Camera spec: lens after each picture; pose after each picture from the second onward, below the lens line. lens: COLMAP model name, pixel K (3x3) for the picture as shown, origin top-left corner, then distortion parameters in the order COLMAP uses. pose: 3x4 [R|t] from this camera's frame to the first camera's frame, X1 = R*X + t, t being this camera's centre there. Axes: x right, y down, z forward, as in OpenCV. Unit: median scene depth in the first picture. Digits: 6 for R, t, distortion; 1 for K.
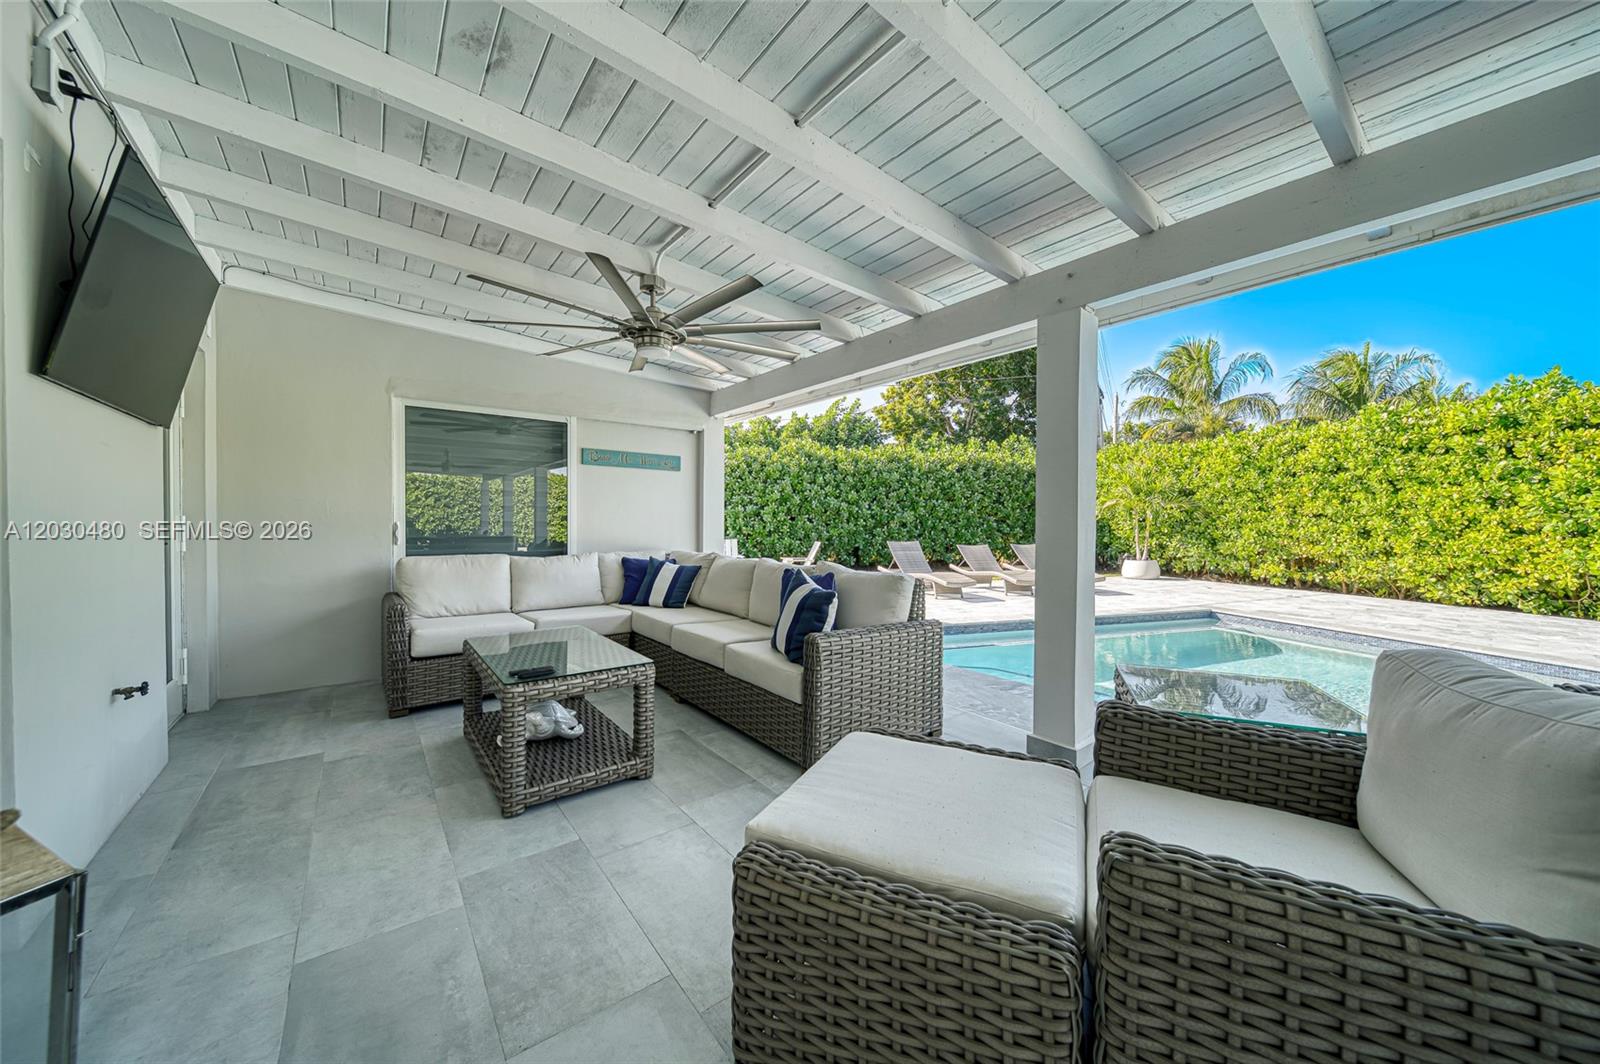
lens RADIAL K [[560.5, 0, 799.1], [0, 560.5, 525.2], [0, 0, 1]] dist [0.000892, -0.000455]
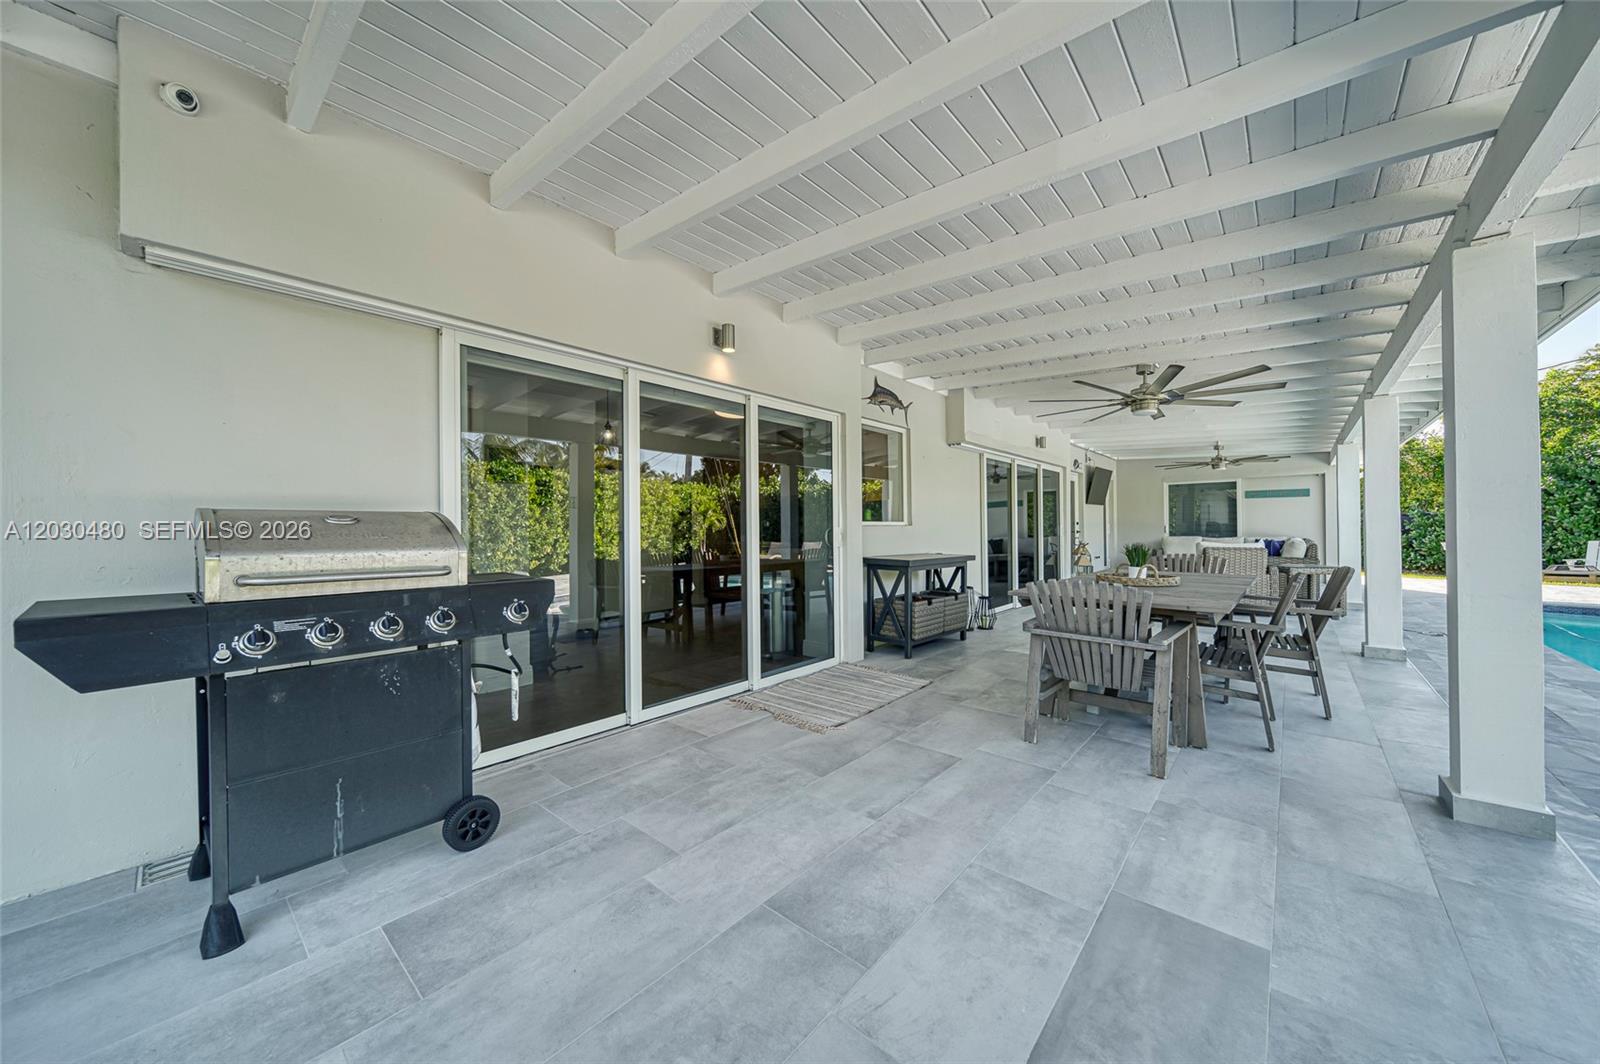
lens RADIAL K [[560.5, 0, 799.1], [0, 560.5, 525.2], [0, 0, 1]] dist [0.000892, -0.000455]
pose [[0.199816, -0.017747, -0.979673, 0.475734], [0.004415, 0.999842, -0.017212, 0.009774], [0.979824, -0.000886, 0.199863, -0.395936]]
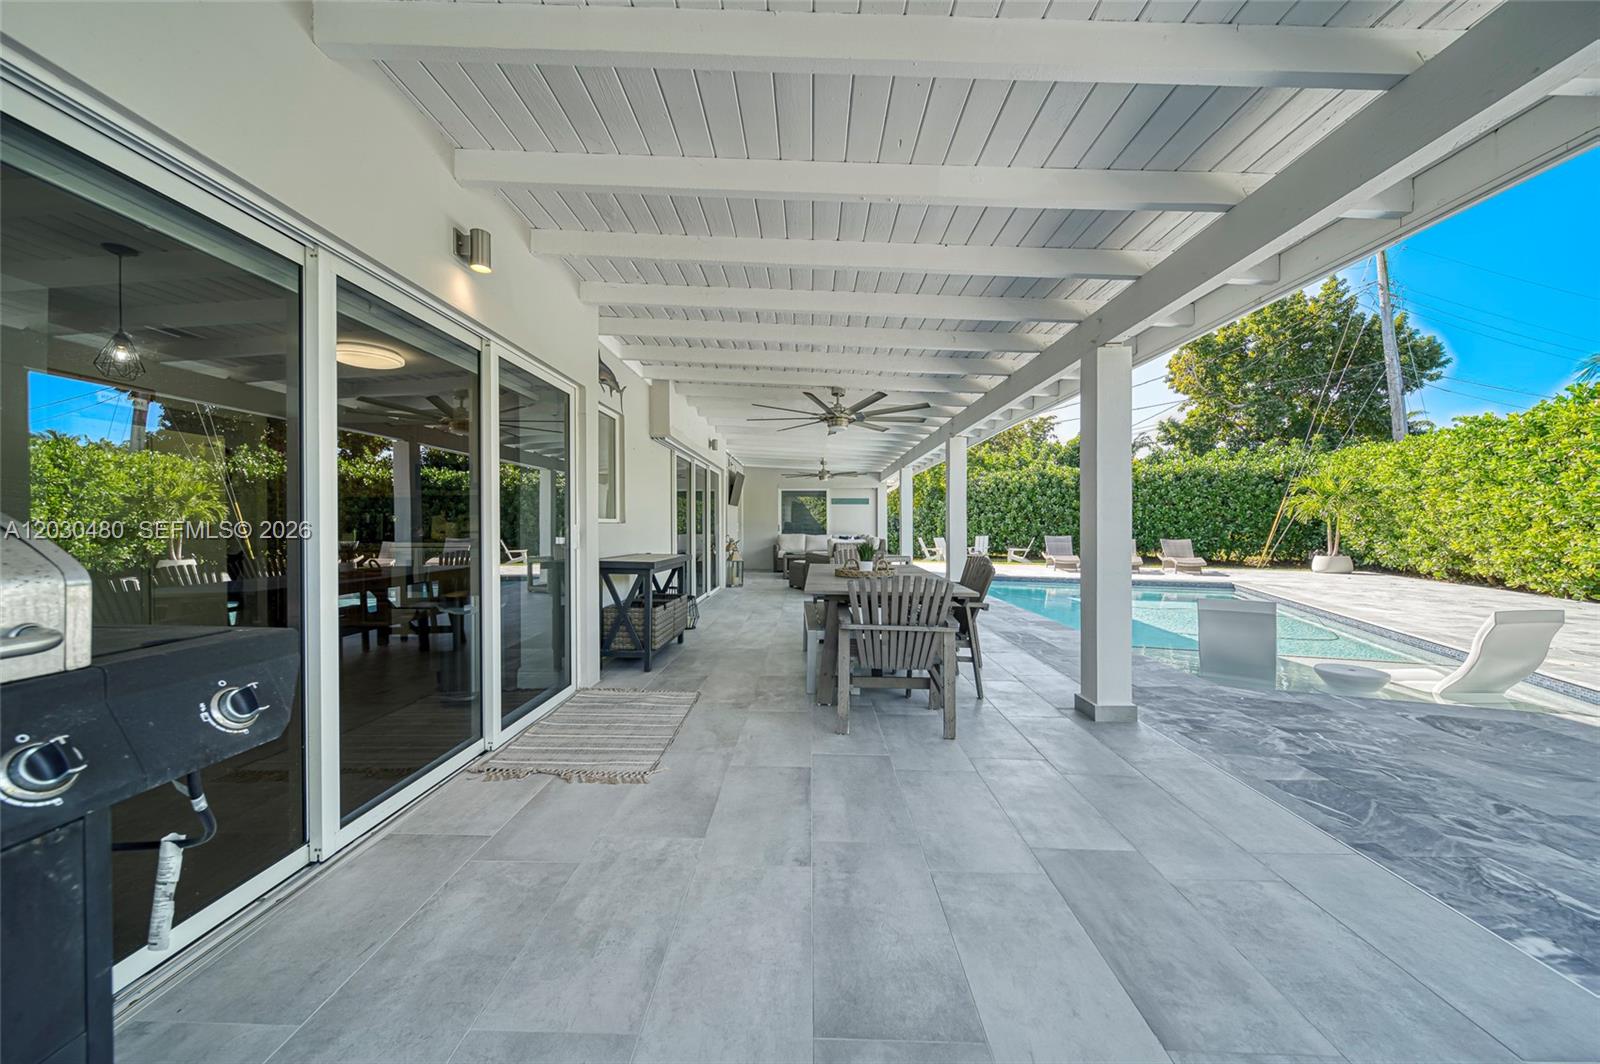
lens RADIAL K [[560.5, 0, 799.1], [0, 560.5, 525.2], [0, 0, 1]] dist [0.000892, -0.000455]
pose [[0.778569, -0.008633, -0.627500, 0.420466], [0.003395, 0.999949, -0.009545, 0.008801], [0.627550, 0.005301, 0.778558, -0.441522]]
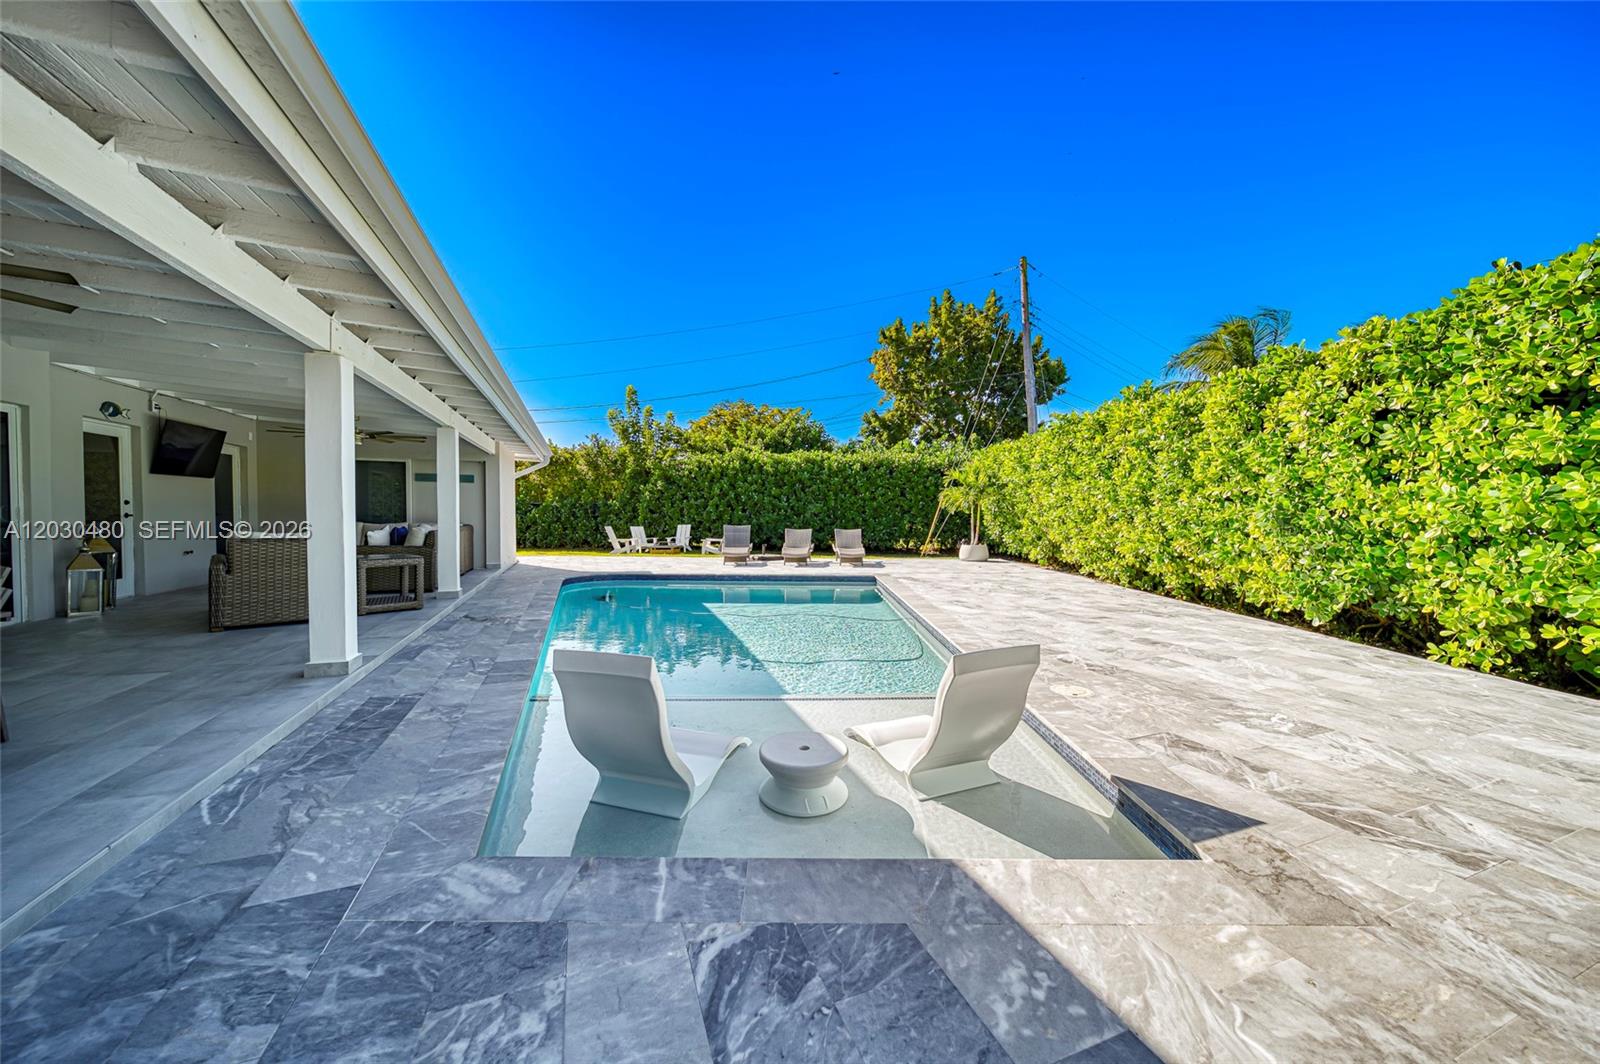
lens RADIAL K [[560.5, 0, 799.1], [0, 560.5, 525.2], [0, 0, 1]] dist [0.000892, -0.000455]
pose [[0.958117, 0.006835, -0.286295, 0.513336], [-0.003309, 0.999913, 0.012797, 0.007647], [0.286357, -0.011314, 0.958056, -0.193550]]
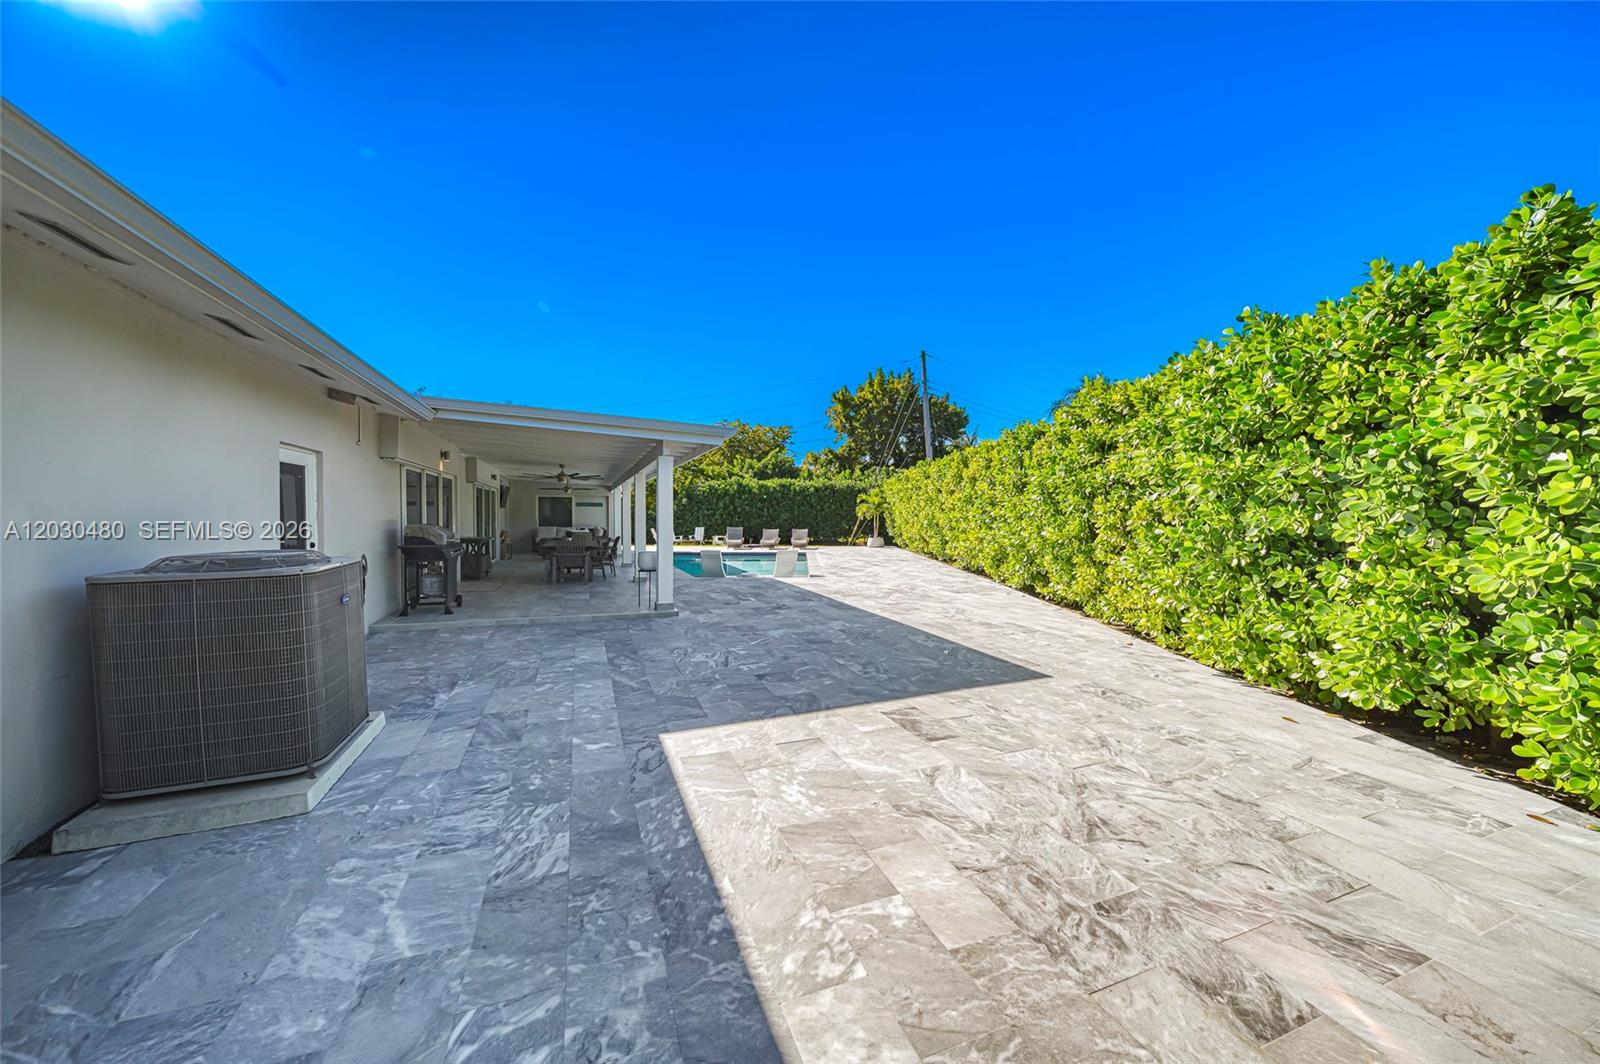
lens RADIAL K [[566.4, 0, 808.6], [0, 566.4, 514.6], [0, 0, 1]] dist [0.000171, -0.001538]
pose [[0.962996, -0.003507, -0.269493, 0.800728], [0.000872, 0.999951, -0.009895, -0.000052], [0.269514, 0.009294, 0.962952, -0.865600]]
